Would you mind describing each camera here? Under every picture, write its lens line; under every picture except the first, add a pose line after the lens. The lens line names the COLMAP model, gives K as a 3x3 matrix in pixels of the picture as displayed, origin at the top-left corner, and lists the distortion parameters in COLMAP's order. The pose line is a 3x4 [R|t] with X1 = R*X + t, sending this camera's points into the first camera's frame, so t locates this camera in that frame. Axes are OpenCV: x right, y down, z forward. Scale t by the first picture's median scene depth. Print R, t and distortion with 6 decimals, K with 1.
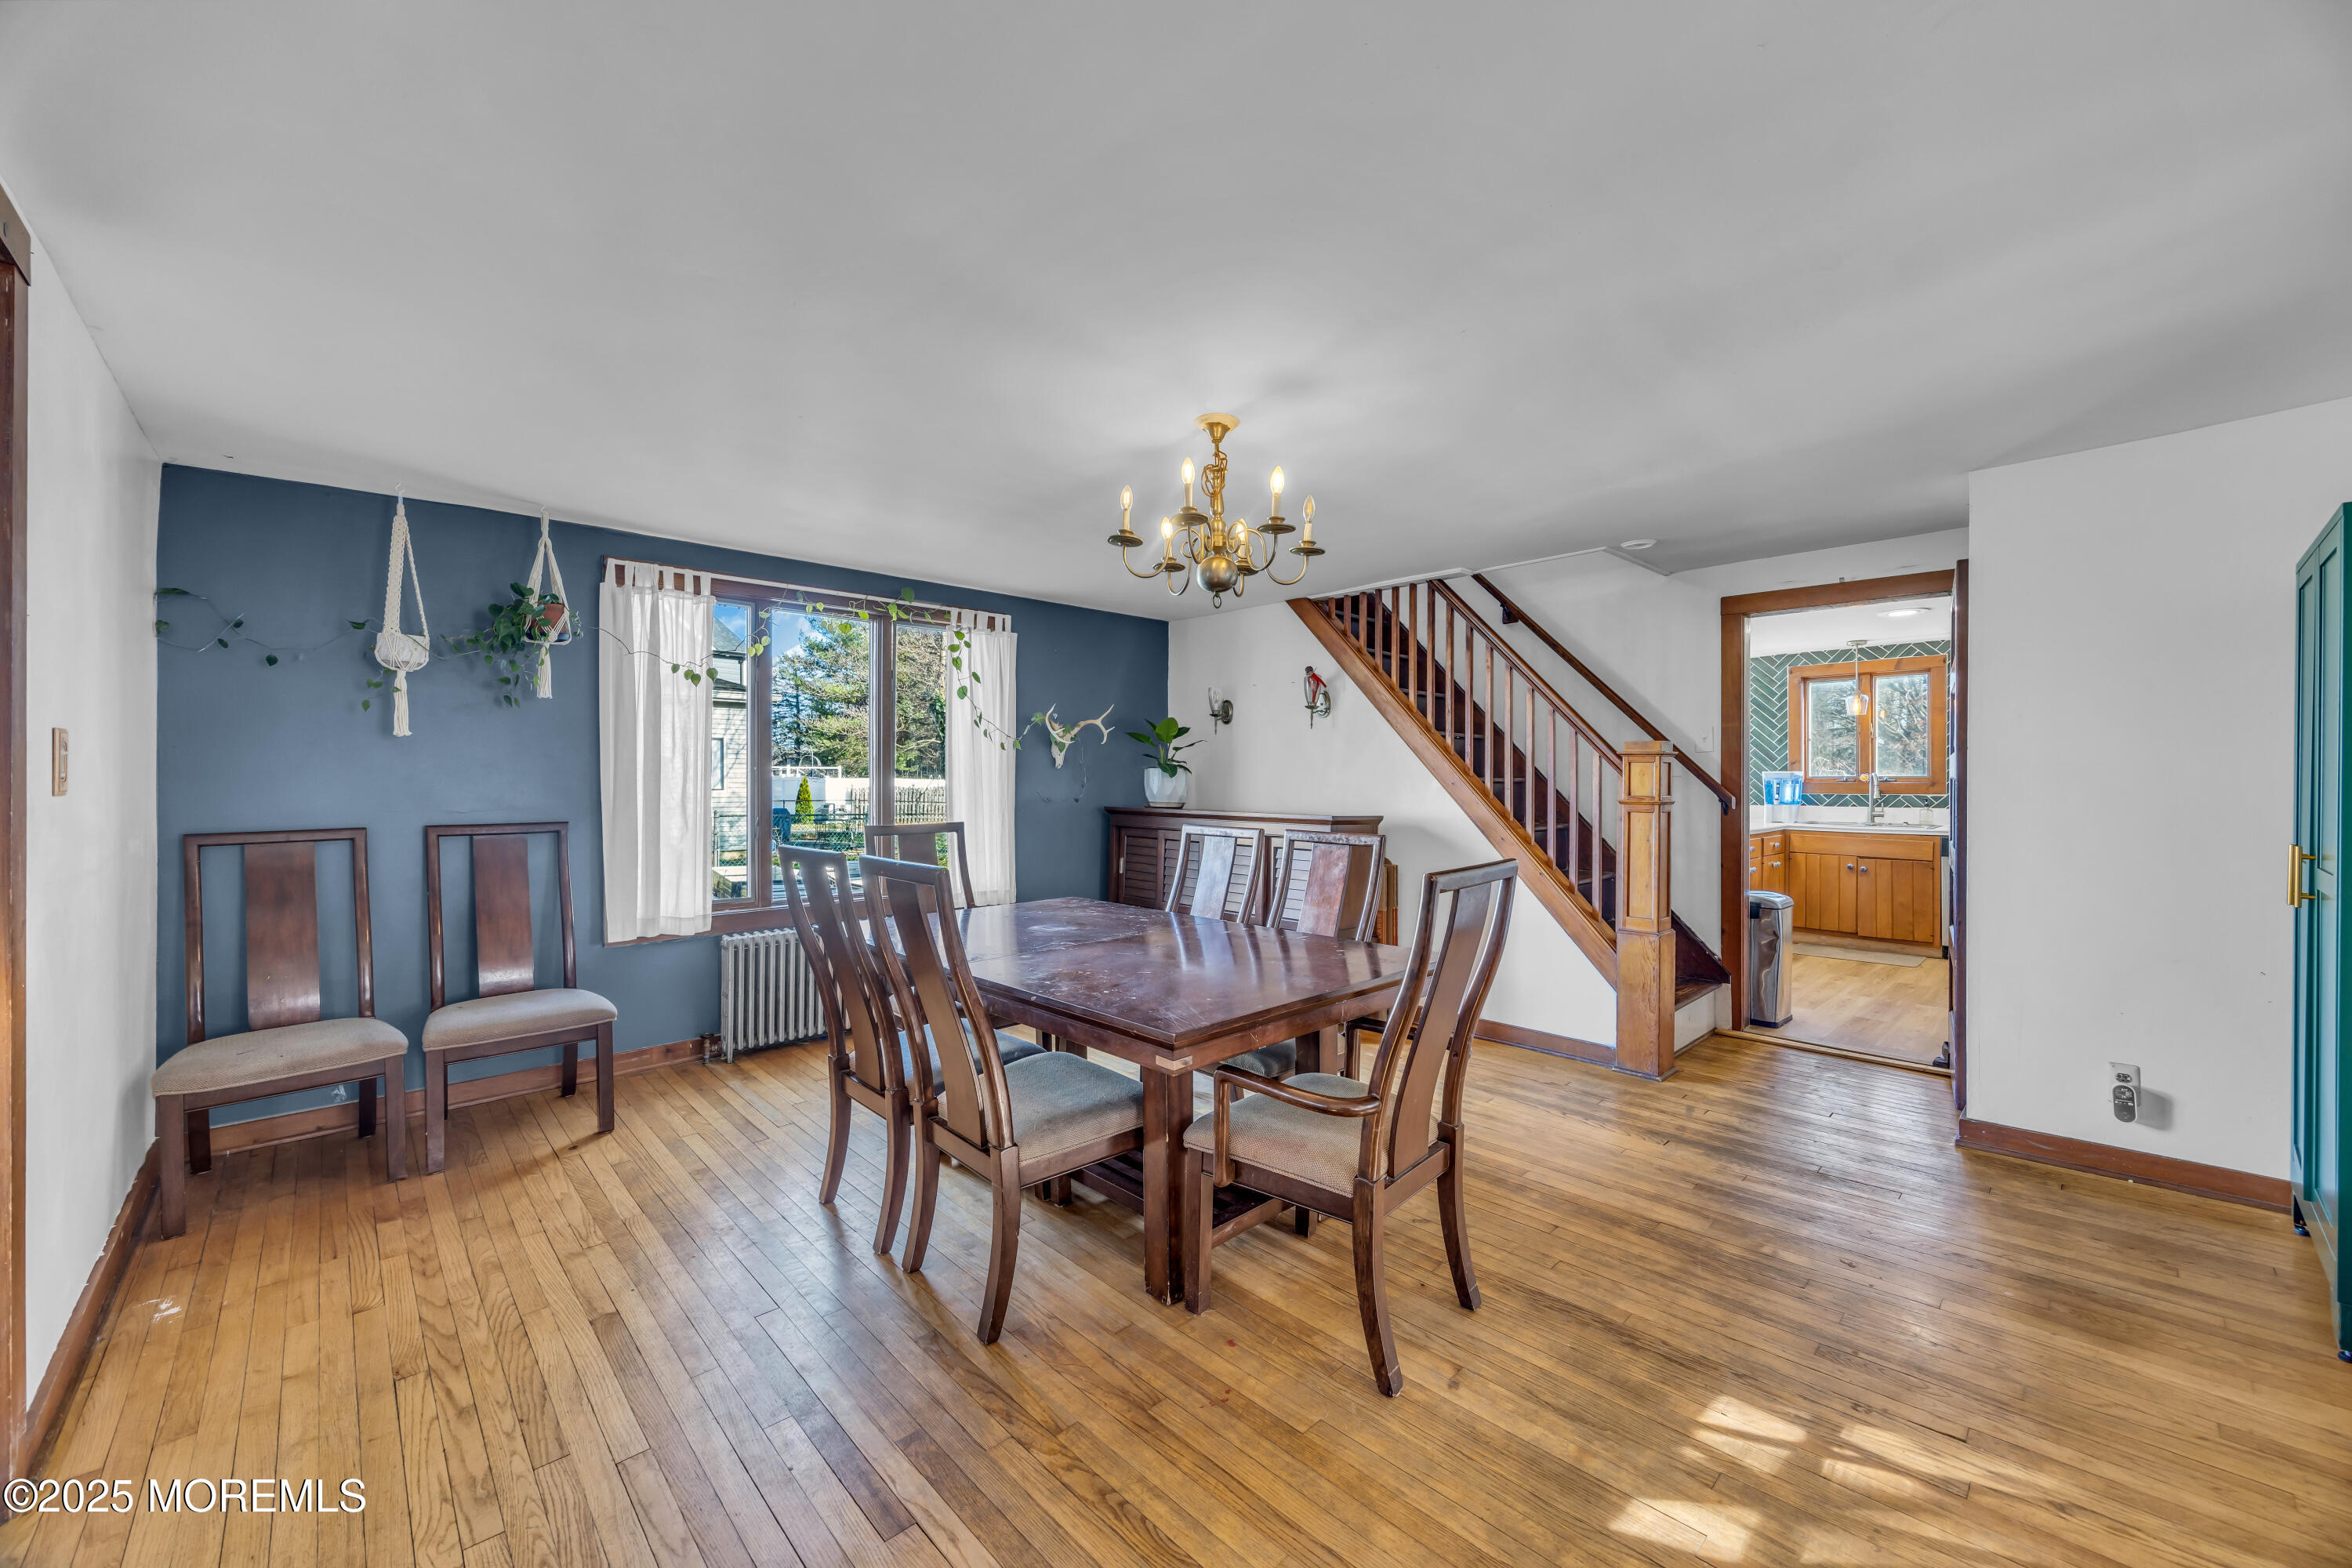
lens RADIAL K [[895.1, 0, 1180.8], [0, 895.1, 789.2], [0, 0, 1]] dist [-0.007733, 0.000109]
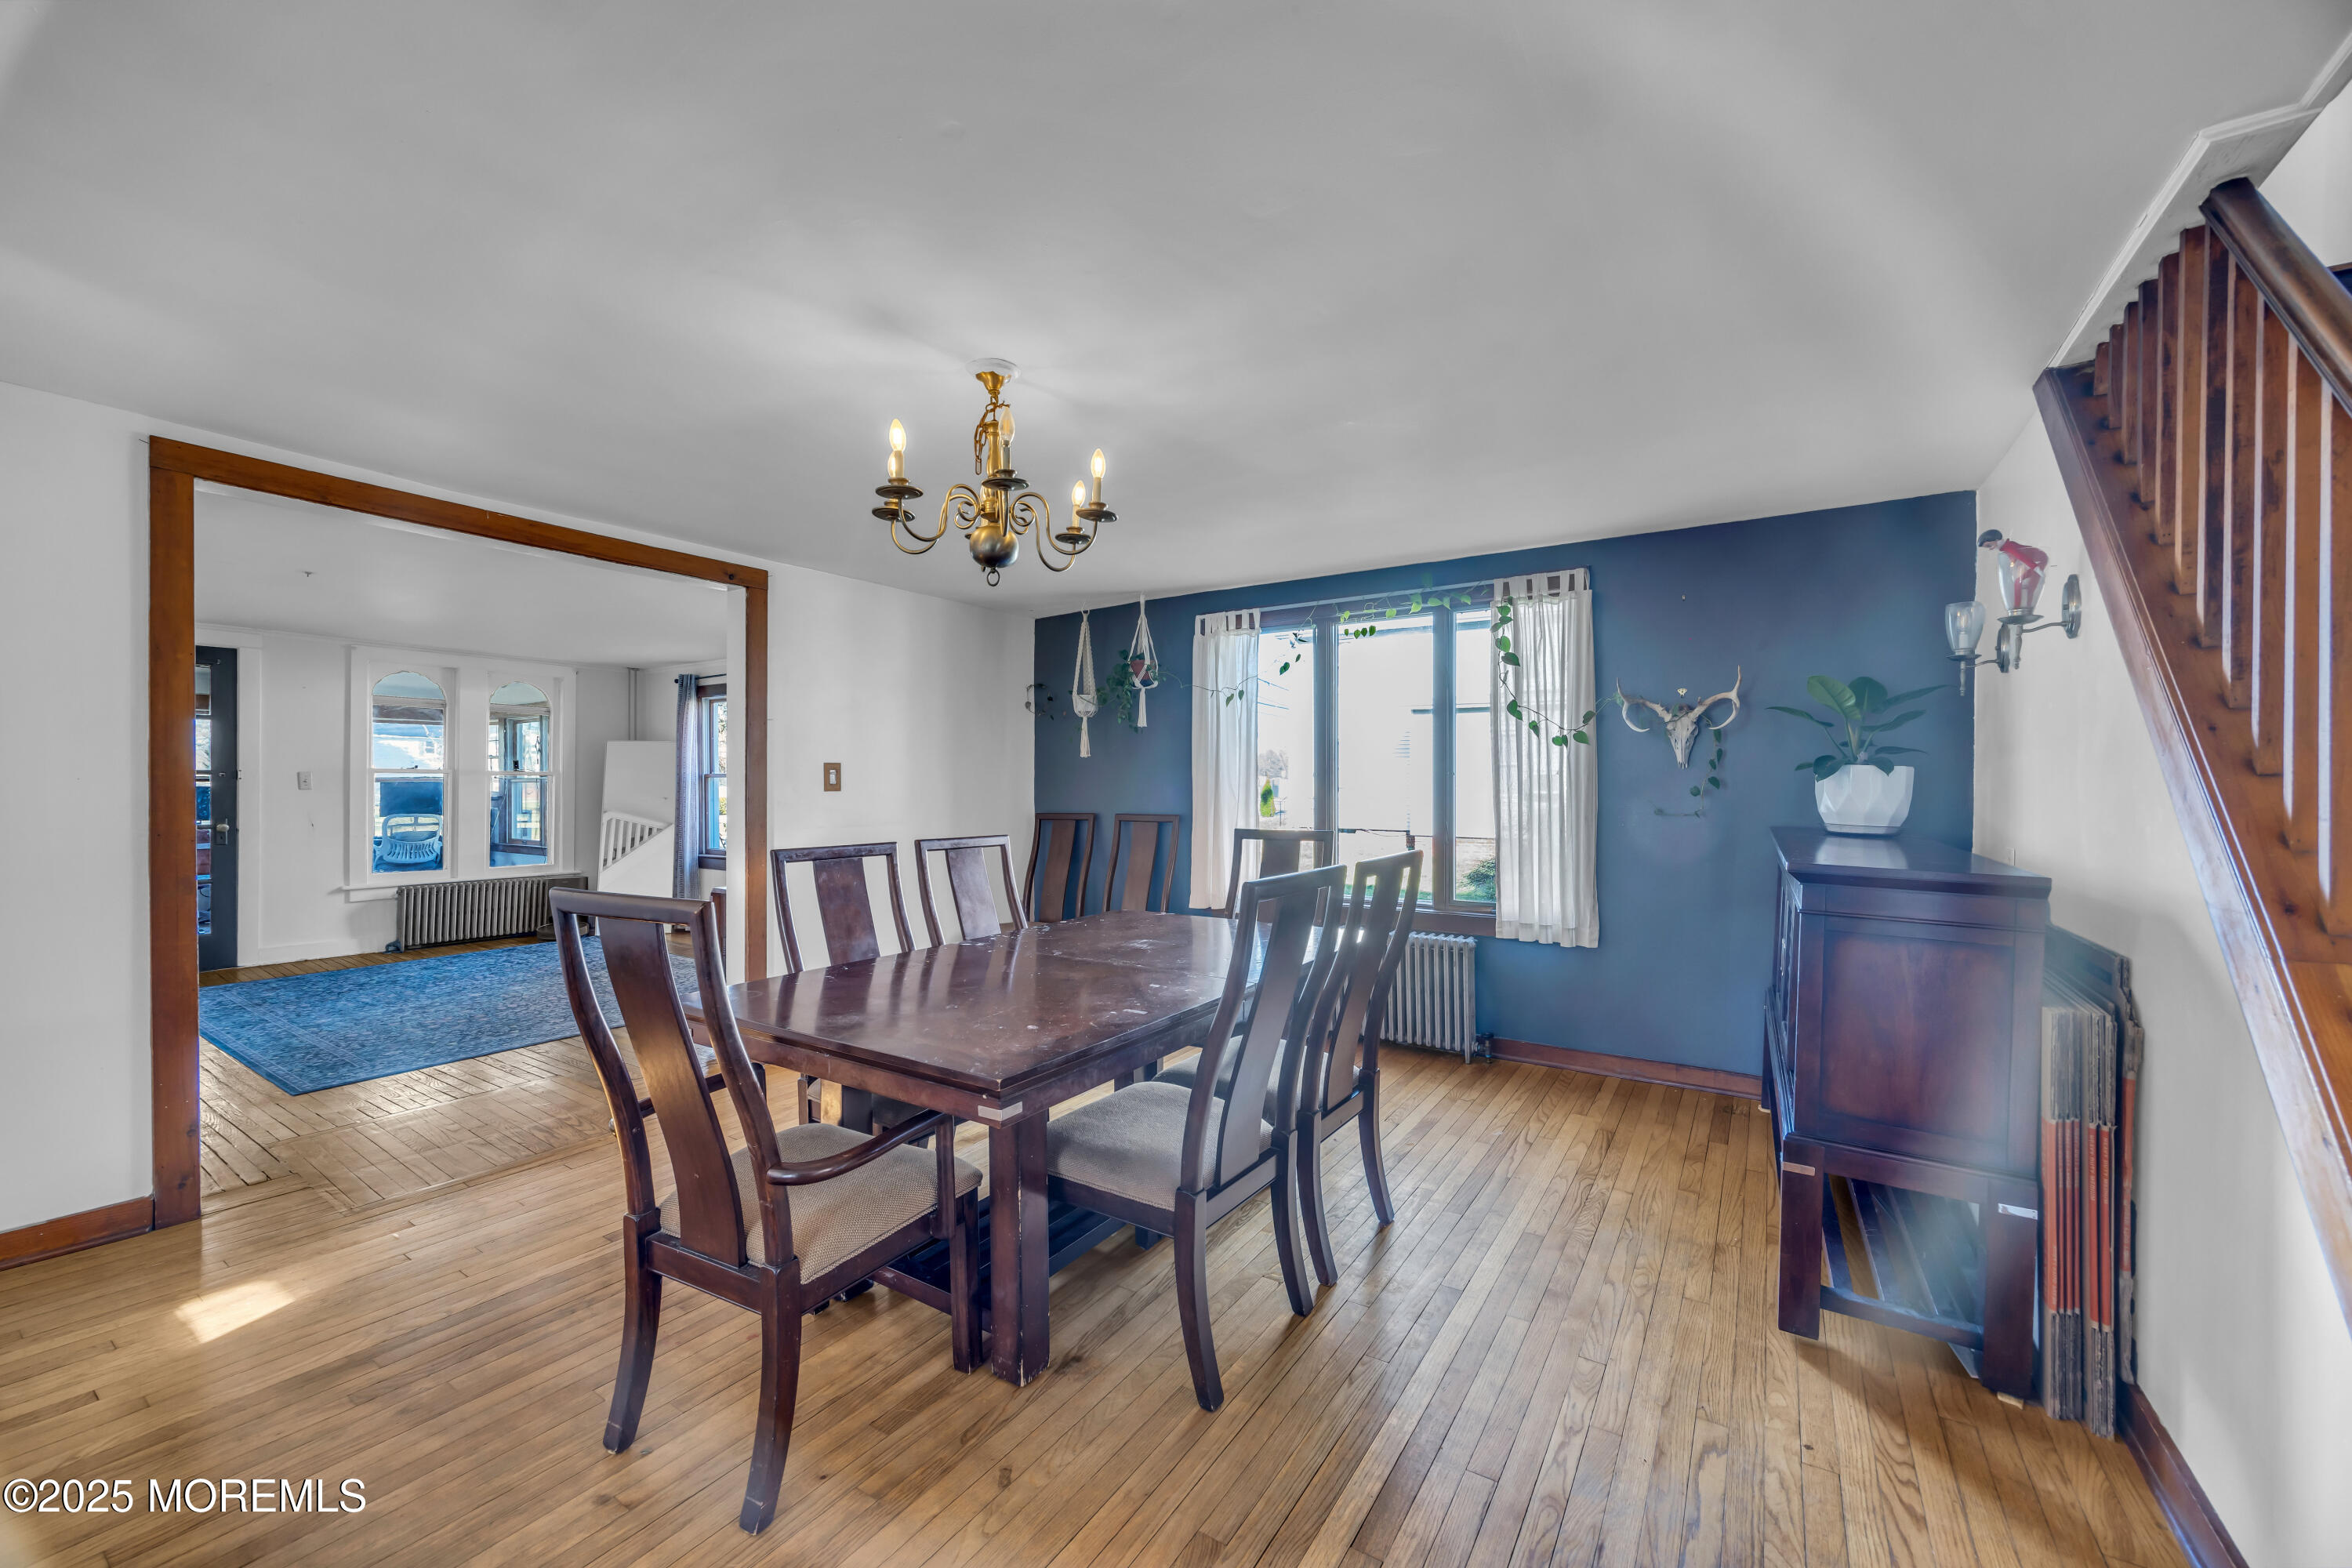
lens RADIAL K [[895.1, 0, 1178.4], [0, 895.1, 777.6], [0, 0, 1]] dist [-0.007733, 0.000109]
pose [[0.220088, 0.002182, -0.975477, 0.617745], [-0.004112, 0.999991, 0.001309, -0.020924], [0.975471, 0.003723, 0.220095, 0.655932]]
